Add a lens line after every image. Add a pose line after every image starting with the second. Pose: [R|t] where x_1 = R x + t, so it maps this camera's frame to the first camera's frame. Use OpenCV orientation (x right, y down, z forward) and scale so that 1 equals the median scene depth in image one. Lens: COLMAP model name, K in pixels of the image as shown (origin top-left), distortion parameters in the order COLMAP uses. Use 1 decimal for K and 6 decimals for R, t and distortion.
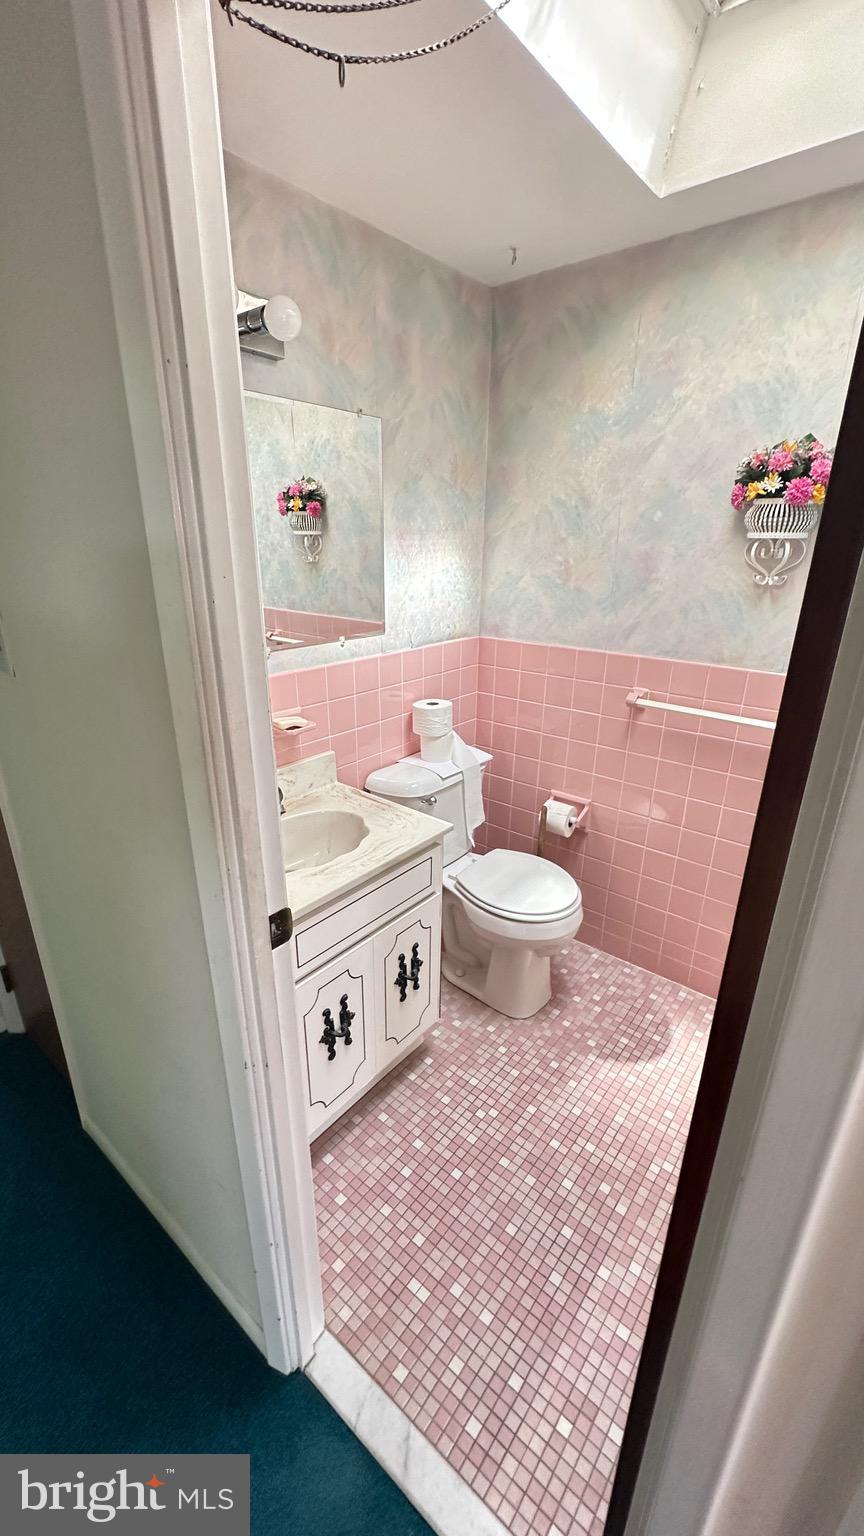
lens RADIAL K [[616.5, 0, 431.6], [0, 616.5, 769.2], [0, 0, 1]] dist [0.000335, 0.000324]
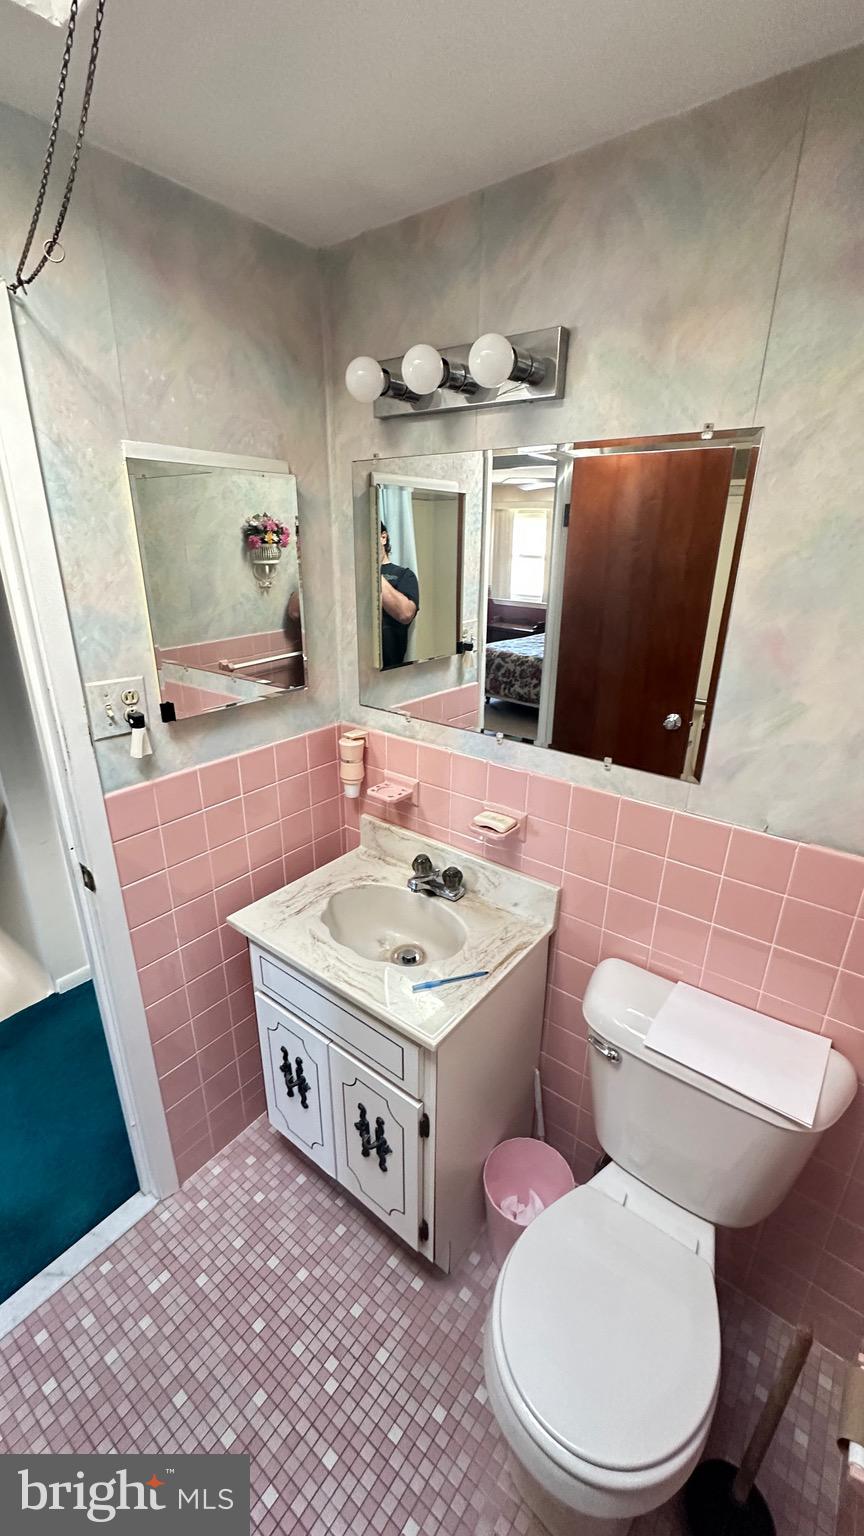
lens RADIAL K [[616.5, 0, 429.5], [0, 616.5, 767.6], [0, 0, 1]] dist [0.000335, 0.000324]
pose [[0.020458, 0.350969, -0.936163, 0.537238], [-0.359119, 0.876449, 0.320735, -0.377334], [0.933068, 0.329632, 0.143970, 0.758037]]
